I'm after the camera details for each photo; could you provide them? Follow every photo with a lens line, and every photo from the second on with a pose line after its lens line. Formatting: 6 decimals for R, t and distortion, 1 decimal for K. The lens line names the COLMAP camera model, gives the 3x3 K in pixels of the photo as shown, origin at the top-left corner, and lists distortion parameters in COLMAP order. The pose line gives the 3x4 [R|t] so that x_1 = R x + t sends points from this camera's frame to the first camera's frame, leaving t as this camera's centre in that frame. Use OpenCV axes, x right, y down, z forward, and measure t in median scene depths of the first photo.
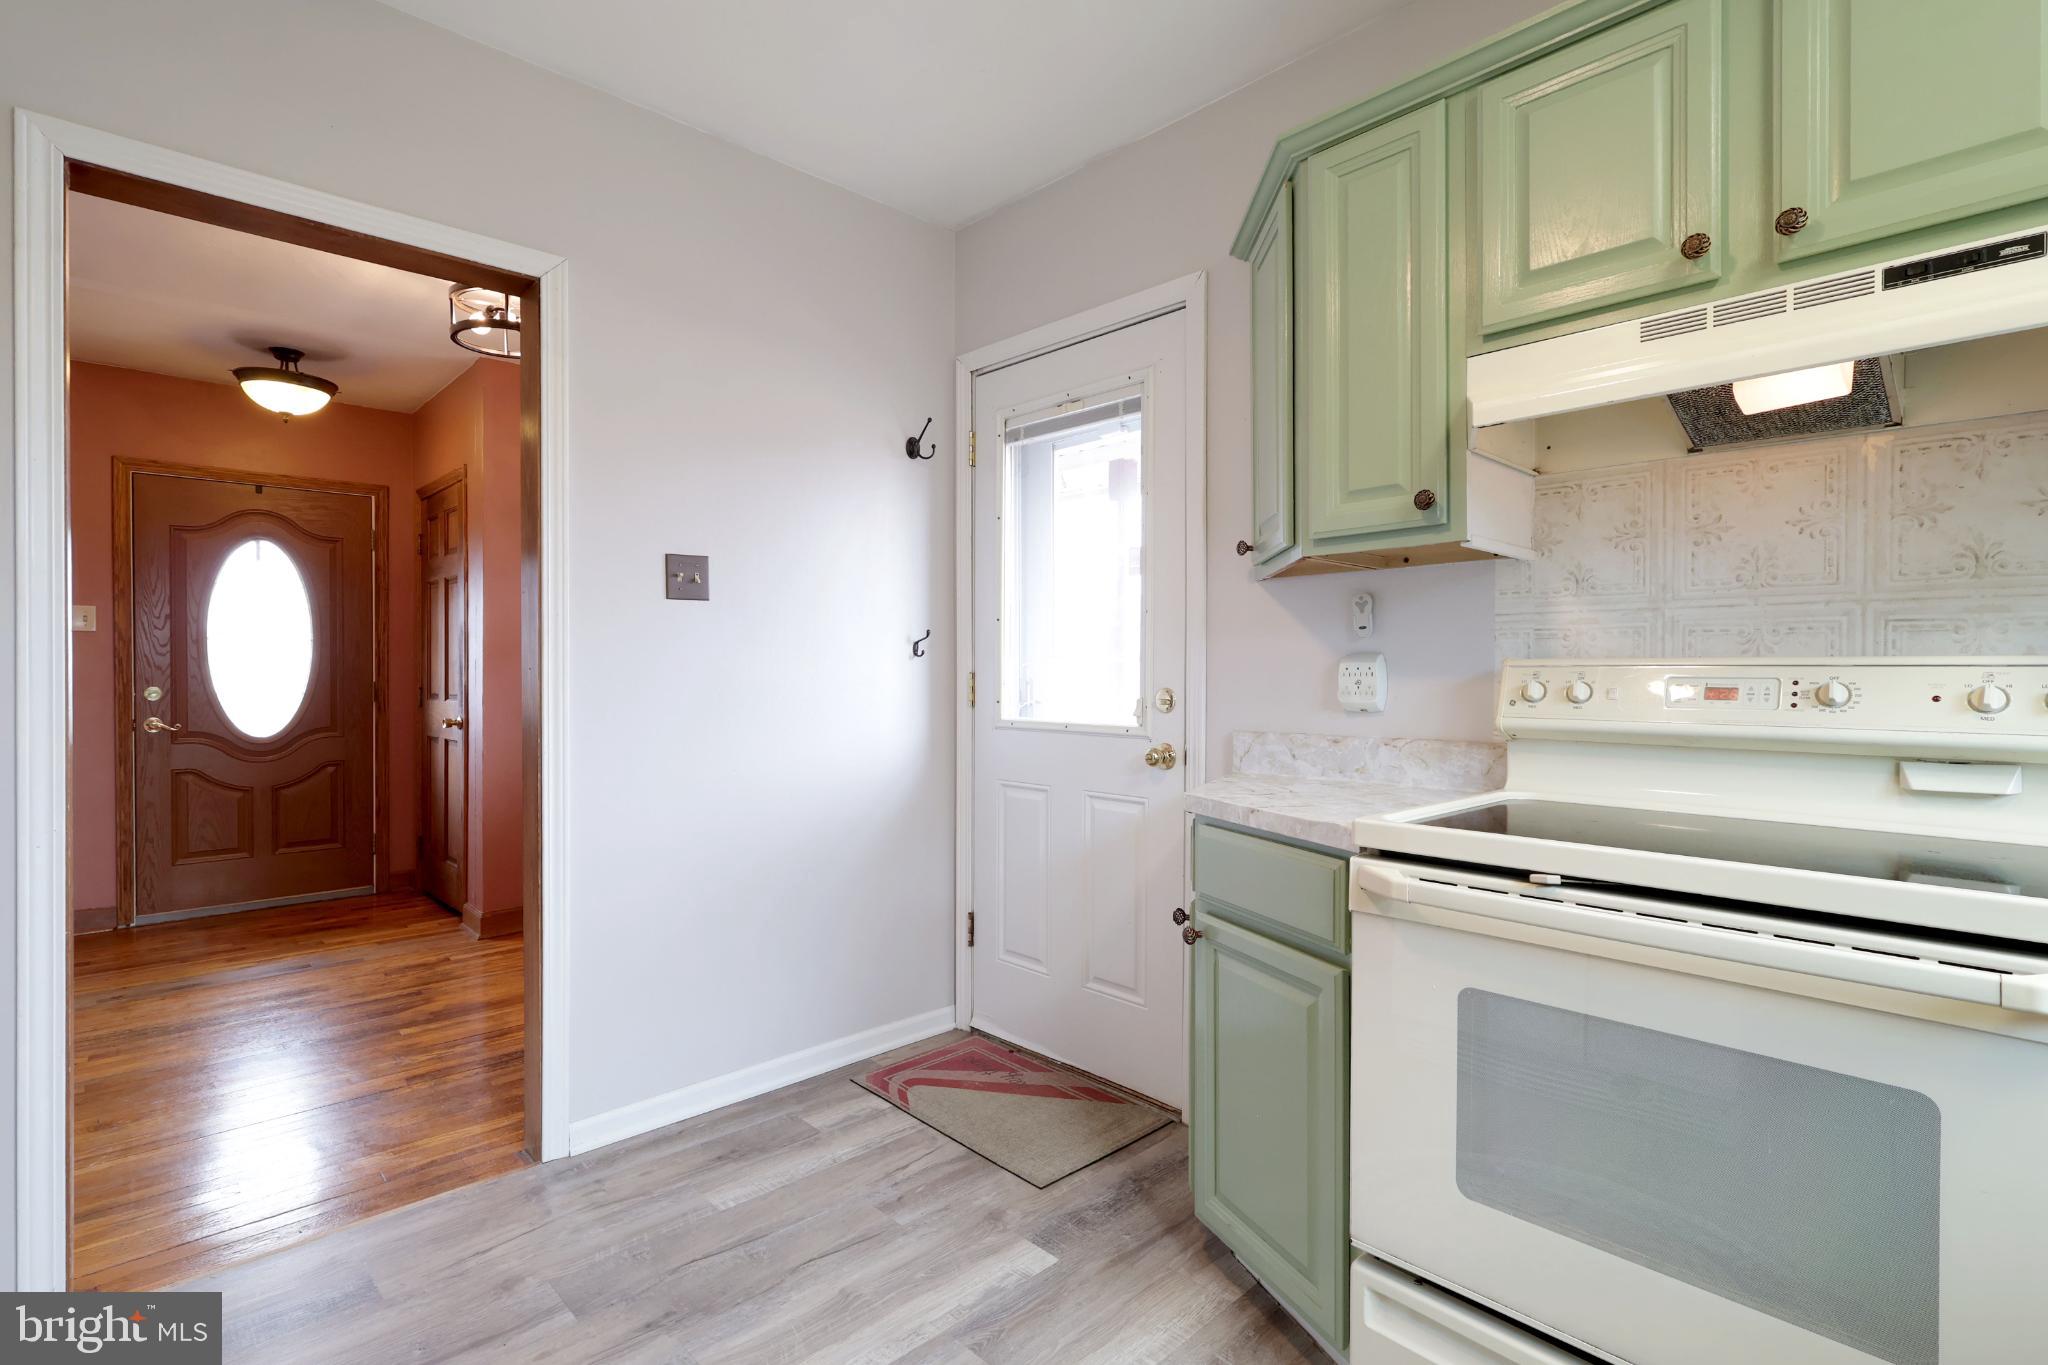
lens RADIAL K [[965.4, 0, 1024.2], [0, 965.4, 675.4], [0, 0, 1]] dist [0.001486, 0.000145]
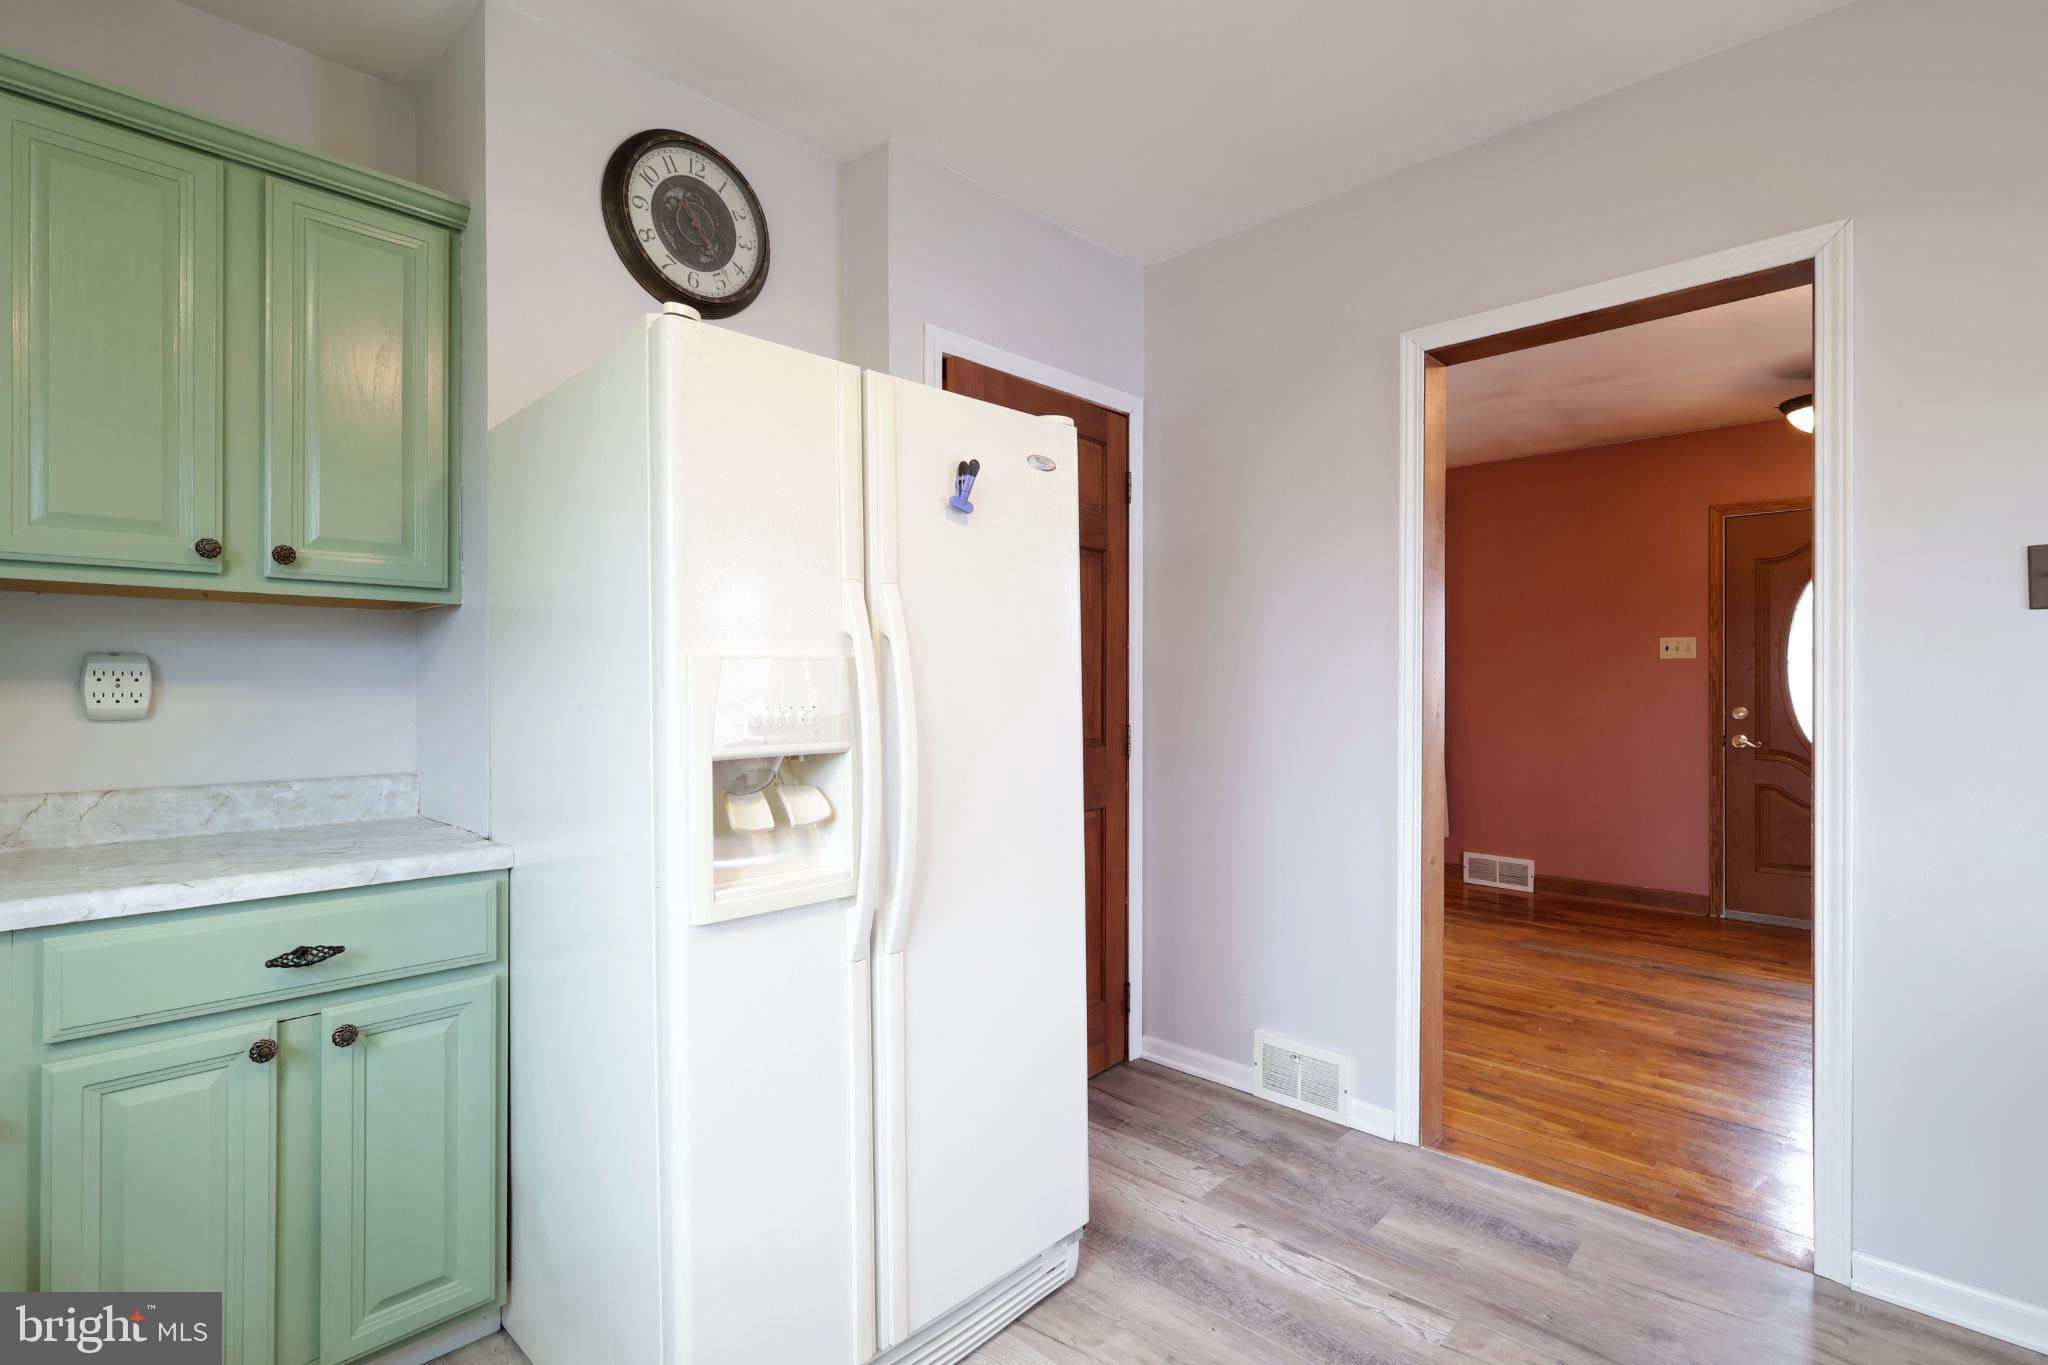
lens RADIAL K [[965.4, 0, 1024.2], [0, 965.4, 675.4], [0, 0, 1]] dist [0.001486, 0.000145]
pose [[0.055799, -0.006190, -0.998423, 0.183529], [-0.008495, 0.999942, -0.006674, -0.011354], [0.998406, 0.008854, 0.055743, 0.131936]]
